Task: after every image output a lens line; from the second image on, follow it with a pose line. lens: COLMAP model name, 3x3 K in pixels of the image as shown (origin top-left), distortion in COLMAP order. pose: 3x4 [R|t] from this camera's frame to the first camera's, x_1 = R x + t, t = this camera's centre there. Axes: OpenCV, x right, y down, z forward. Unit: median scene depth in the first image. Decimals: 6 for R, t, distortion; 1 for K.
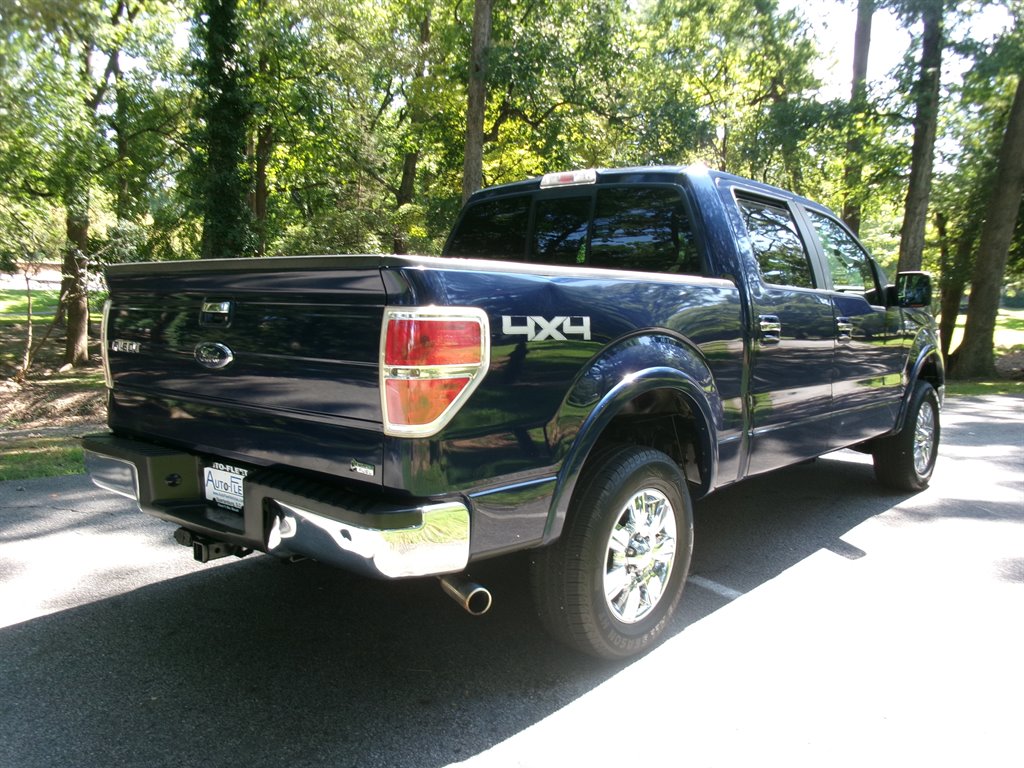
lens RADIAL K [[870.5, 0, 526.3], [0, 870.5, 380.6], [0, 0, 1]] dist [0.008845, 0.003396]
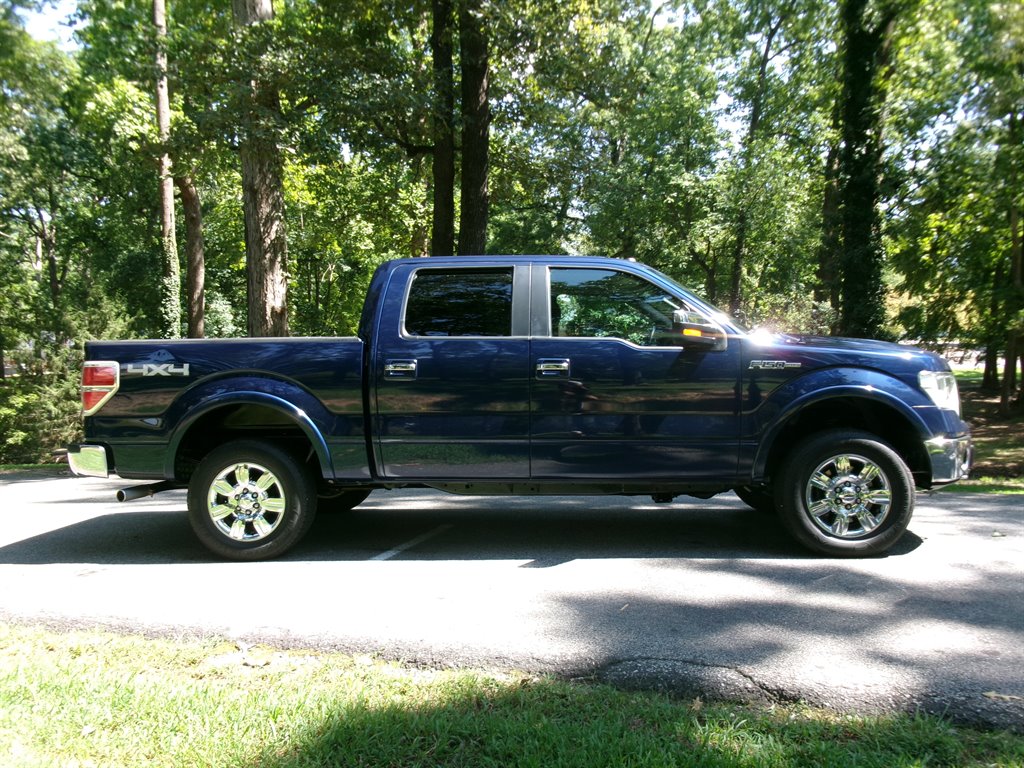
lens RADIAL K [[874.8, 0, 512.0], [0, 874.8, 384.0], [0, 0, 1]] dist [0.013128, 0.012004]
pose [[0.591792, -0.021266, -0.805810, 1.941717], [-0.048746, 0.996878, -0.062108, 0.053656], [0.804615, 0.076035, 0.588908, 0.414663]]
